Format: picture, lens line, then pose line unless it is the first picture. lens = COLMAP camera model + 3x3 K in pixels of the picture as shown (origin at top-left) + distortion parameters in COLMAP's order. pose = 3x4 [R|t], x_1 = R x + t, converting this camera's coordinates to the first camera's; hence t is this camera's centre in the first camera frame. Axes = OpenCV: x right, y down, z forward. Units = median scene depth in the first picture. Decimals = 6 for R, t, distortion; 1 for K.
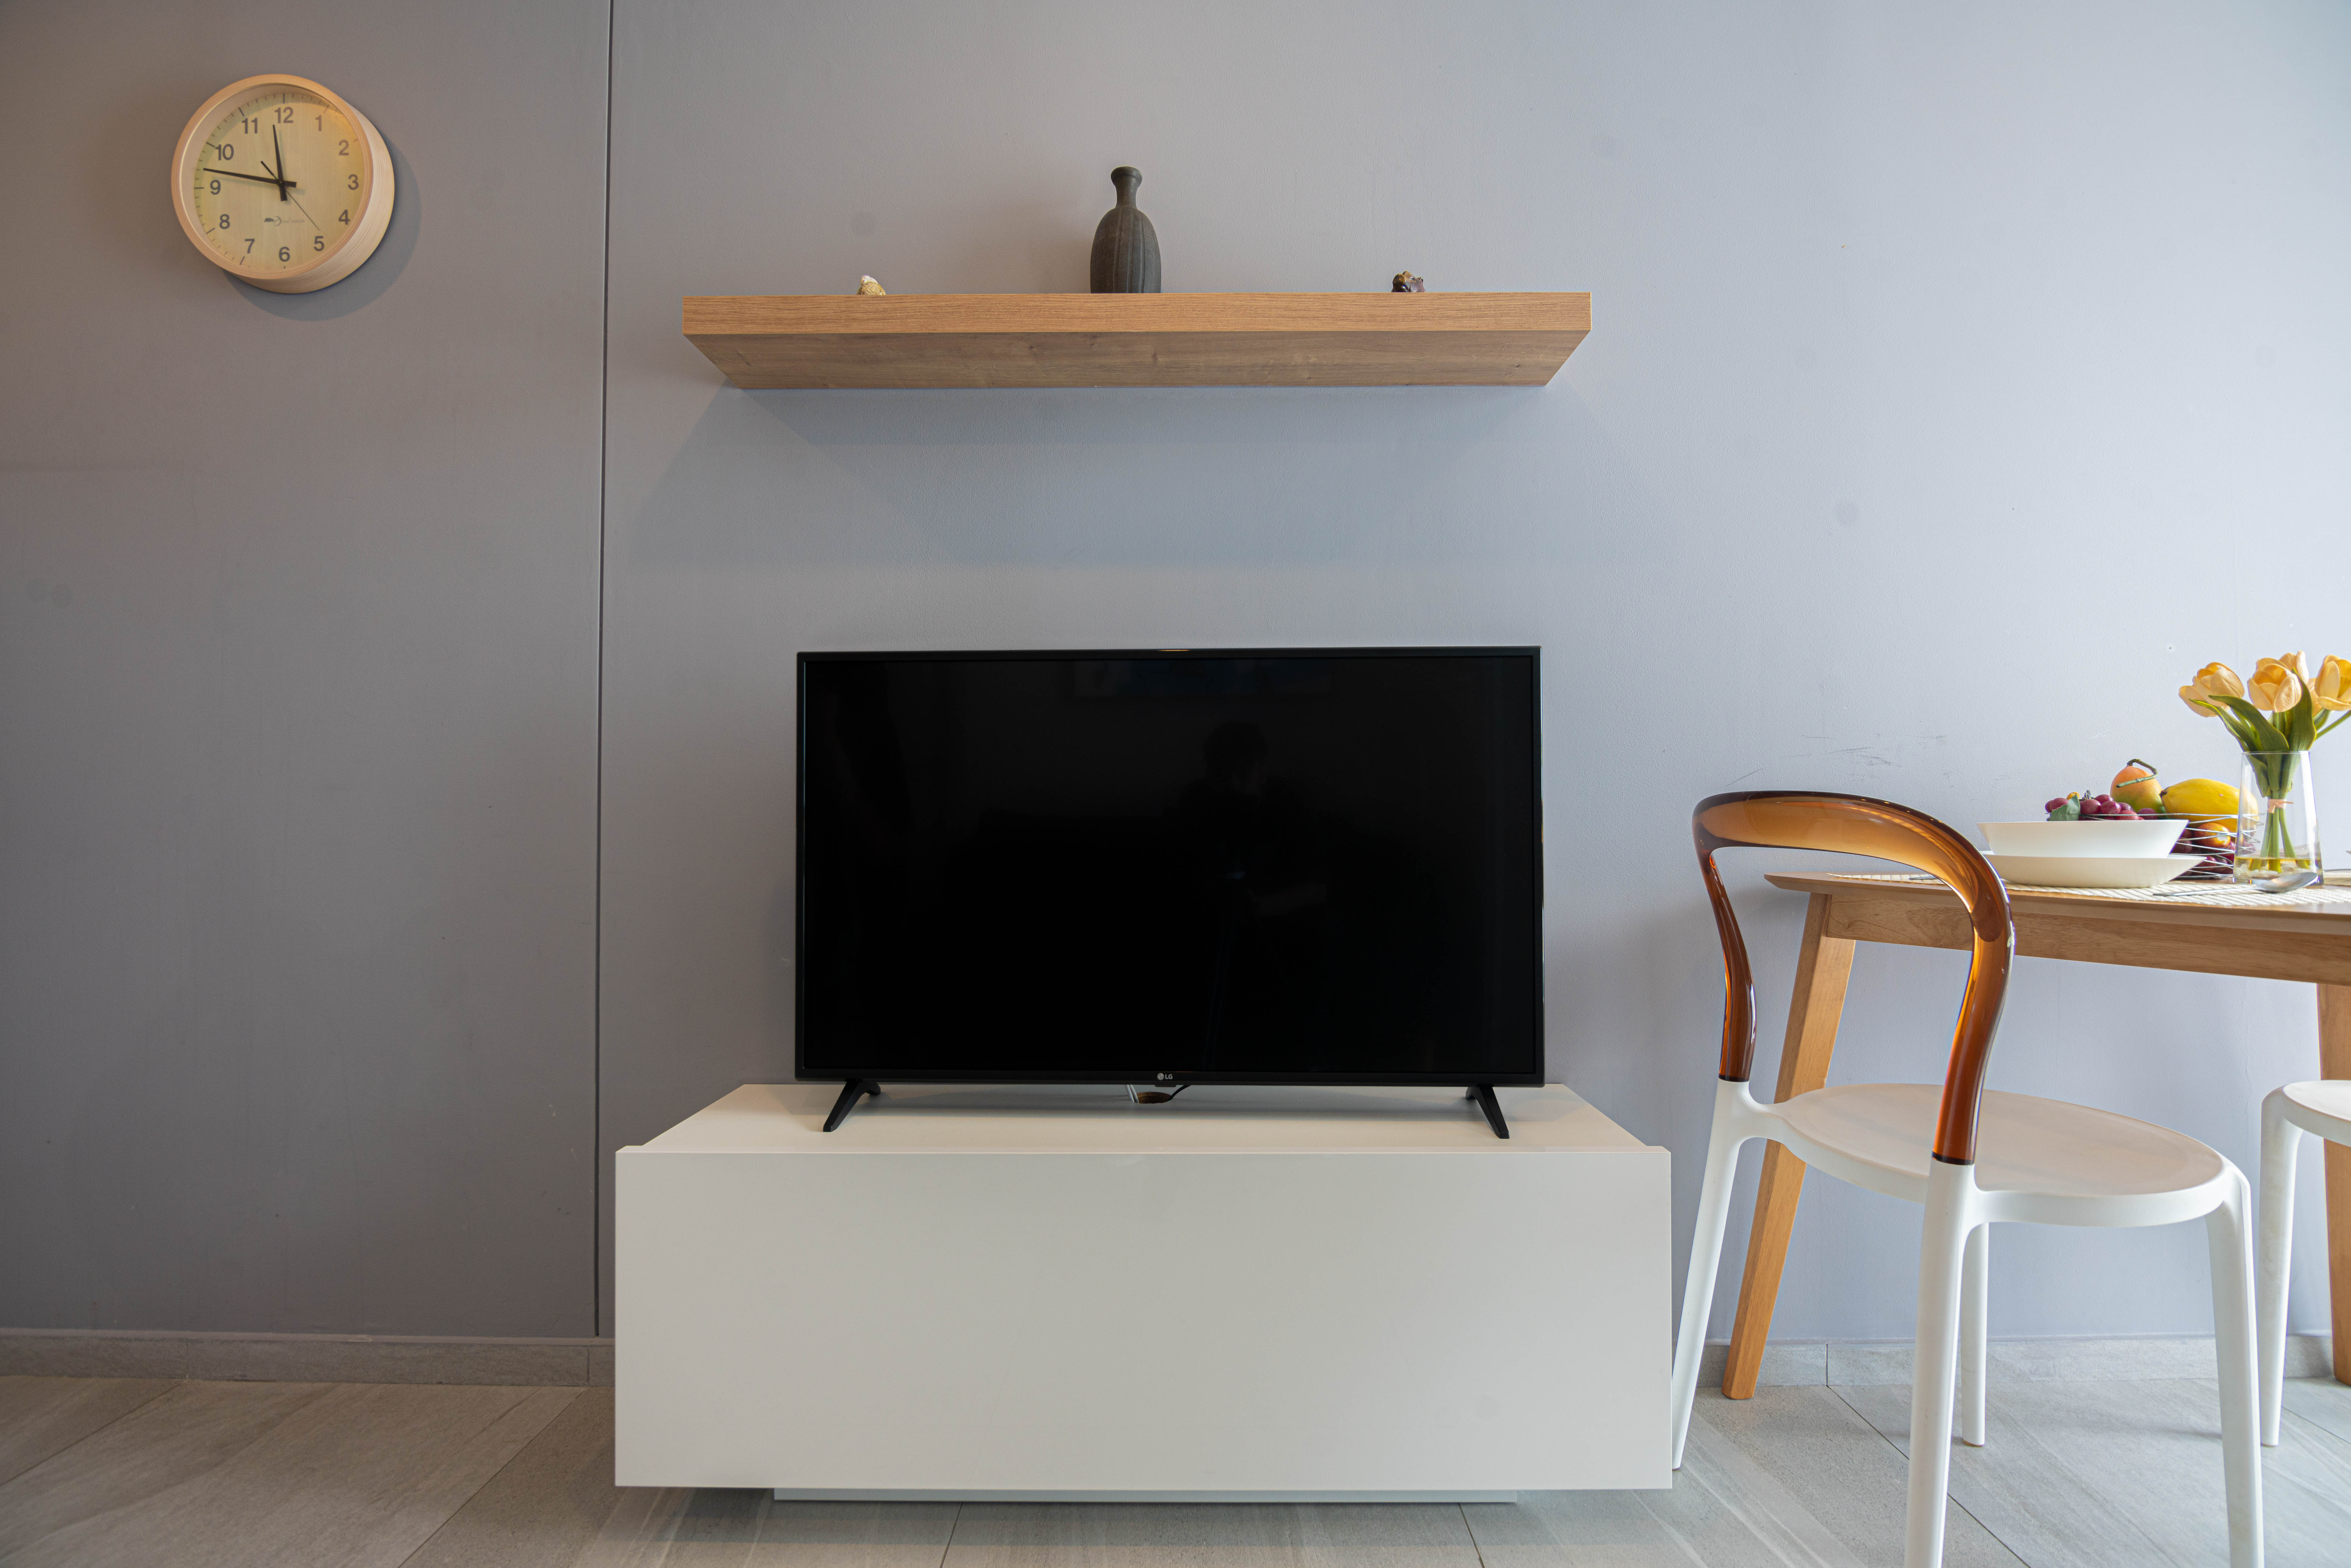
lens RADIAL K [[1052.0, 0, 1189.8], [0, 1052.0, 792.5], [0, 0, 1]] dist [-0.002797, -0.006006]
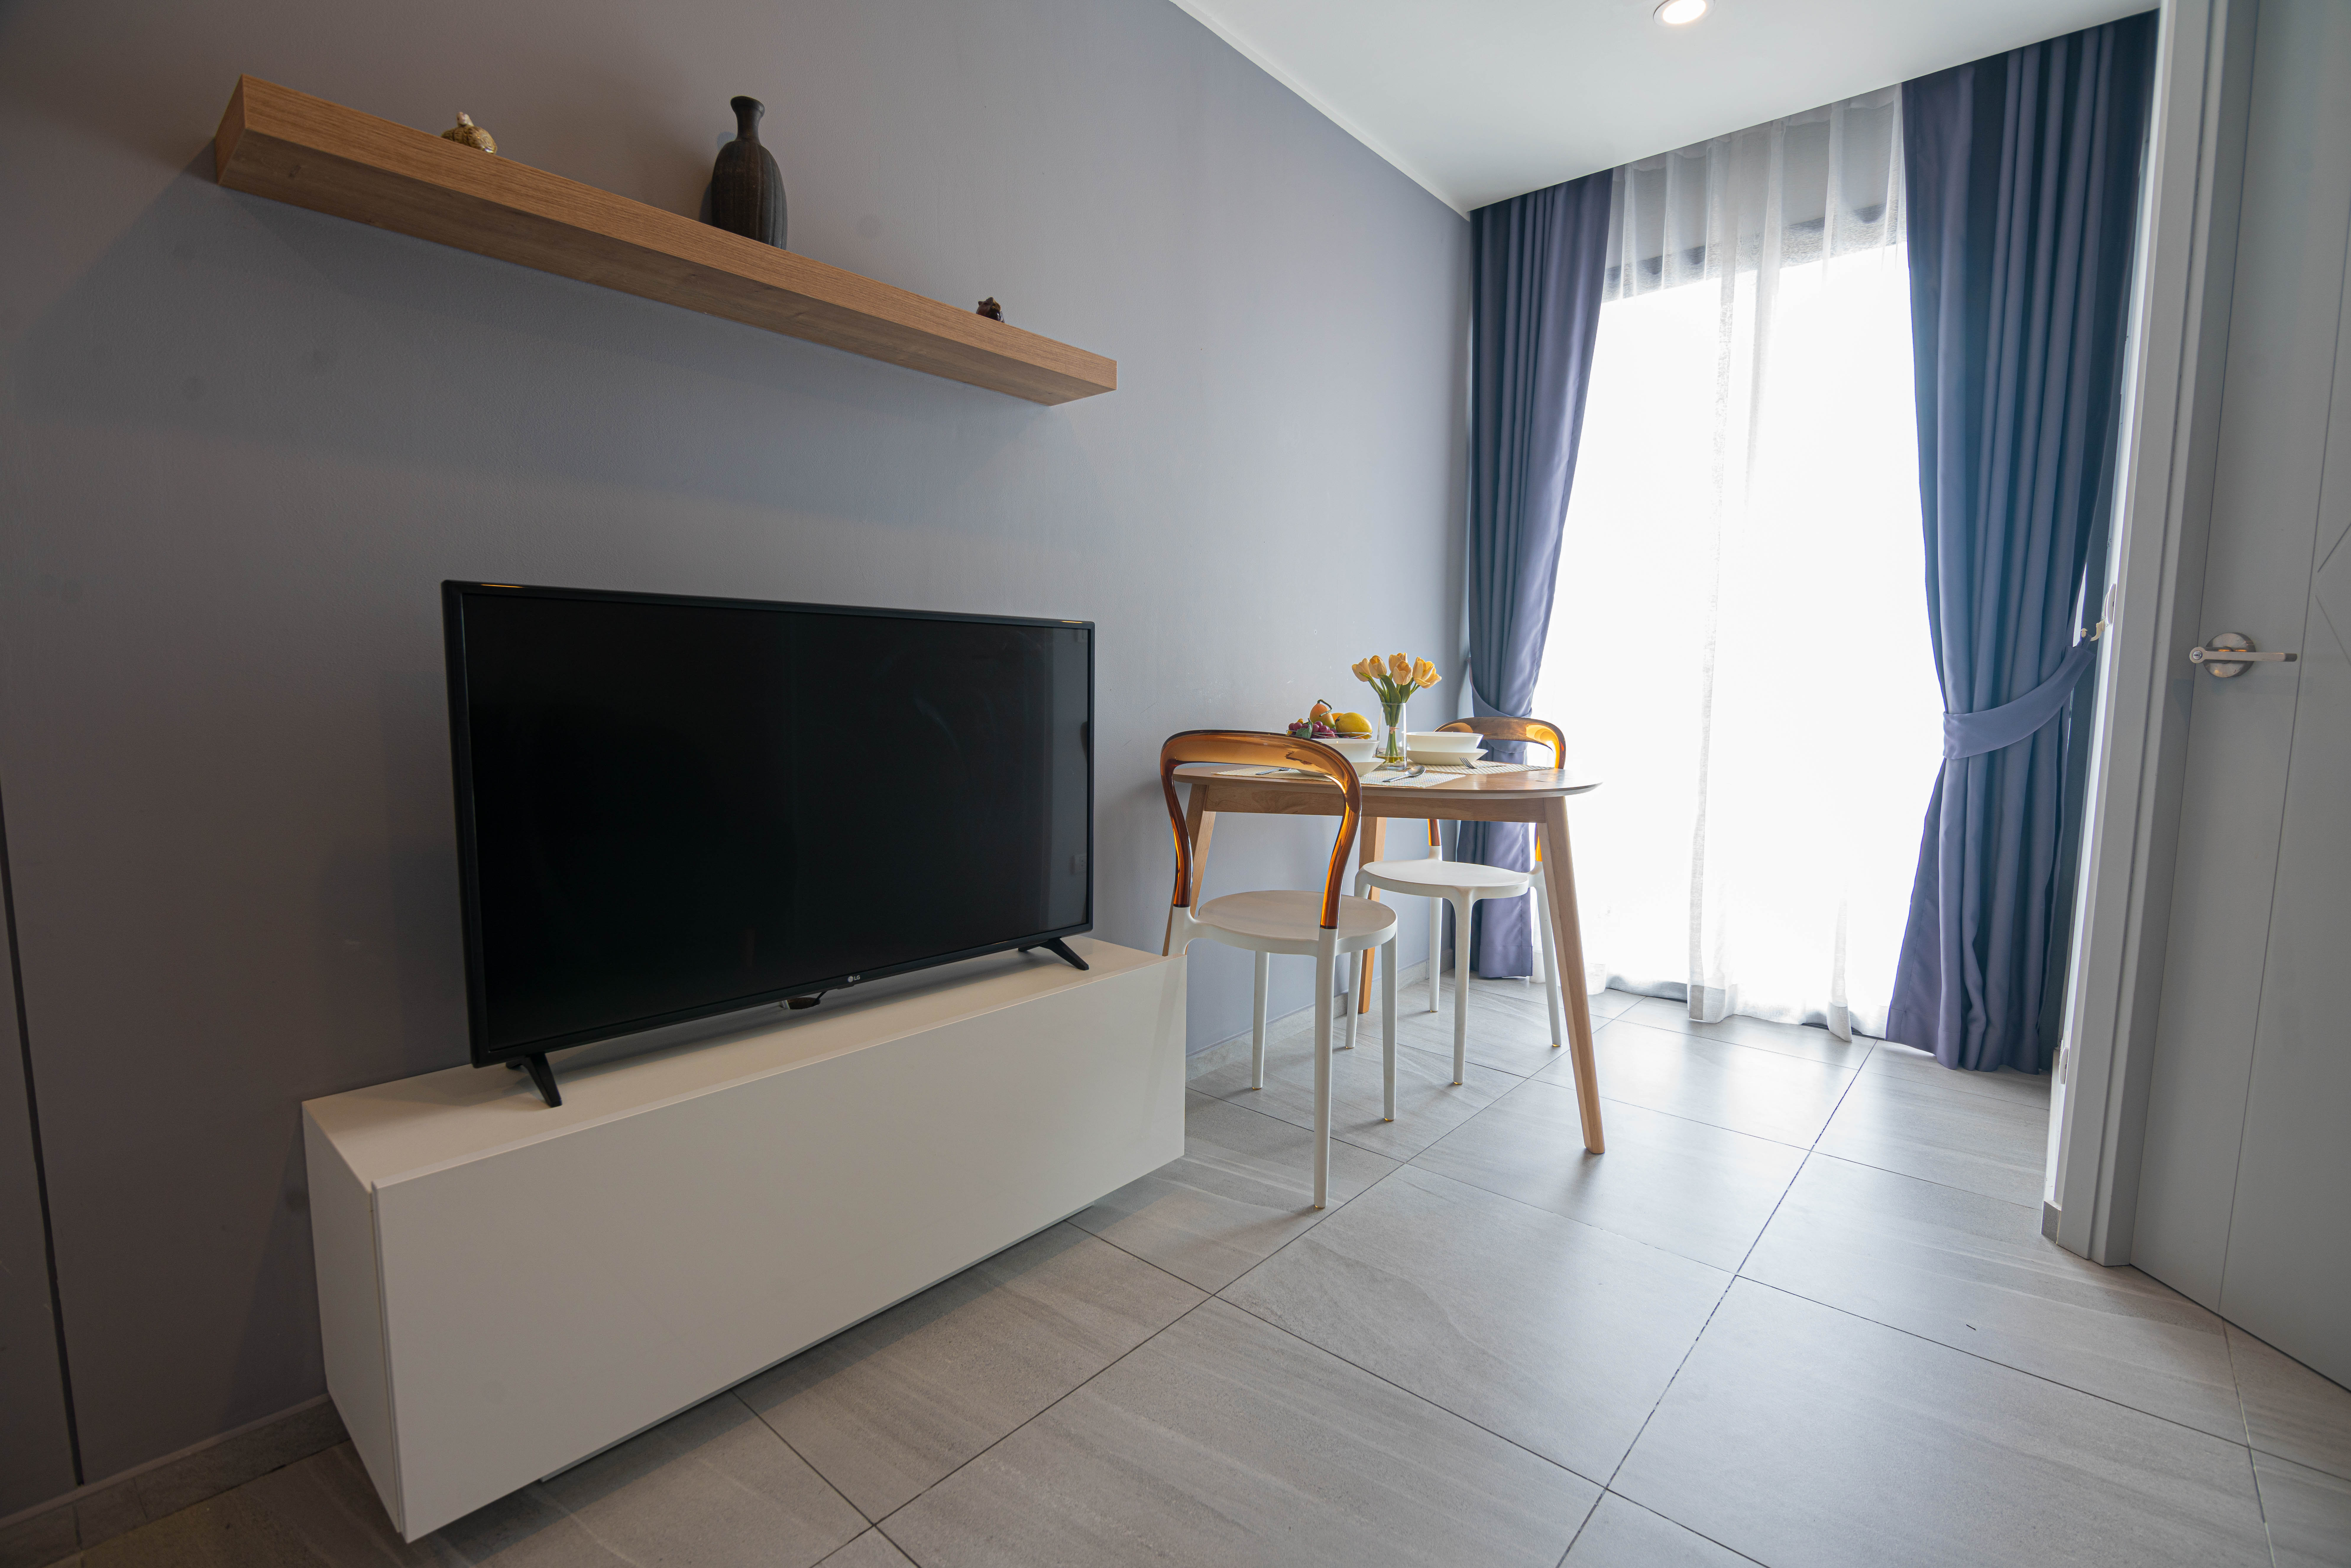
lens RADIAL K [[1052.0, 0, 1189.8], [0, 1052.0, 792.5], [0, 0, 1]] dist [-0.002797, -0.006006]
pose [[0.650440, -0.070966, 0.756235, -0.639733], [-0.027672, 0.992751, 0.116961, -0.080226], [-0.759053, -0.097003, 0.643761, -0.012390]]
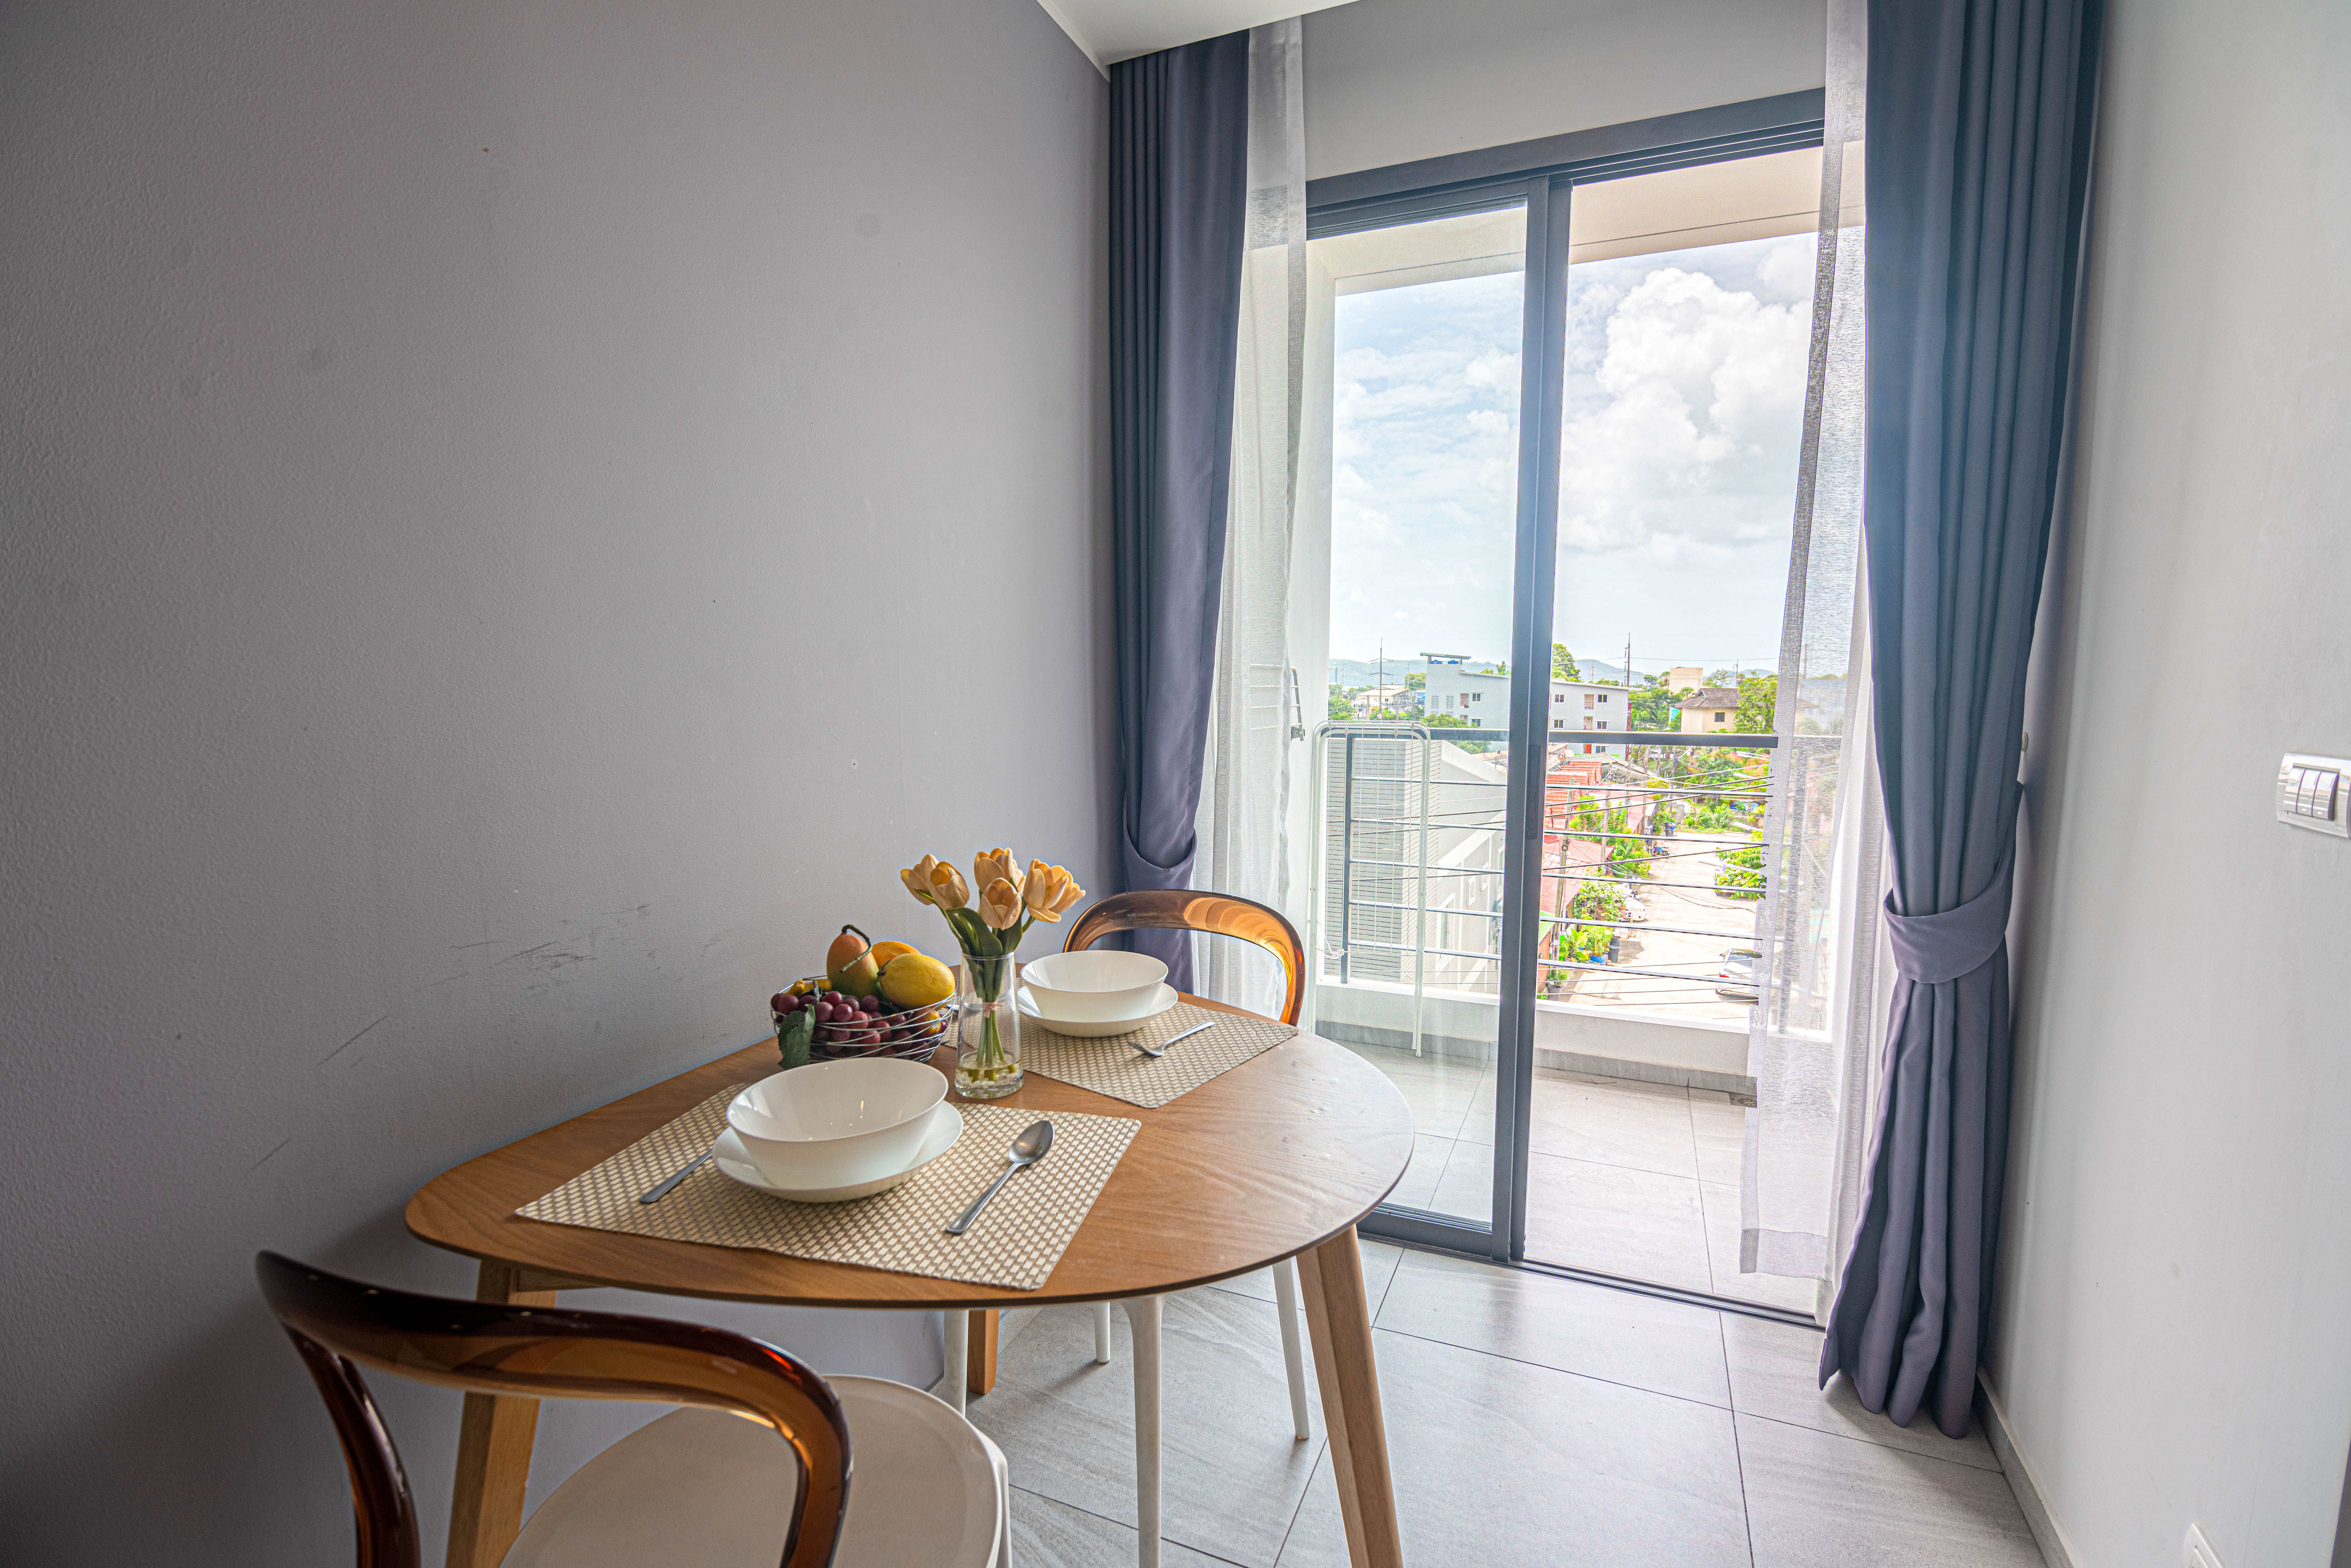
lens RADIAL K [[1052.0, 0, 1189.8], [0, 1052.0, 792.5], [0, 0, 1]] dist [-0.002797, -0.006006]
pose [[0.381960, -0.095572, 0.919224, 0.211239], [-0.024050, 0.993274, 0.113264, -0.256343], [-0.923866, -0.065370, 0.377092, 0.413499]]
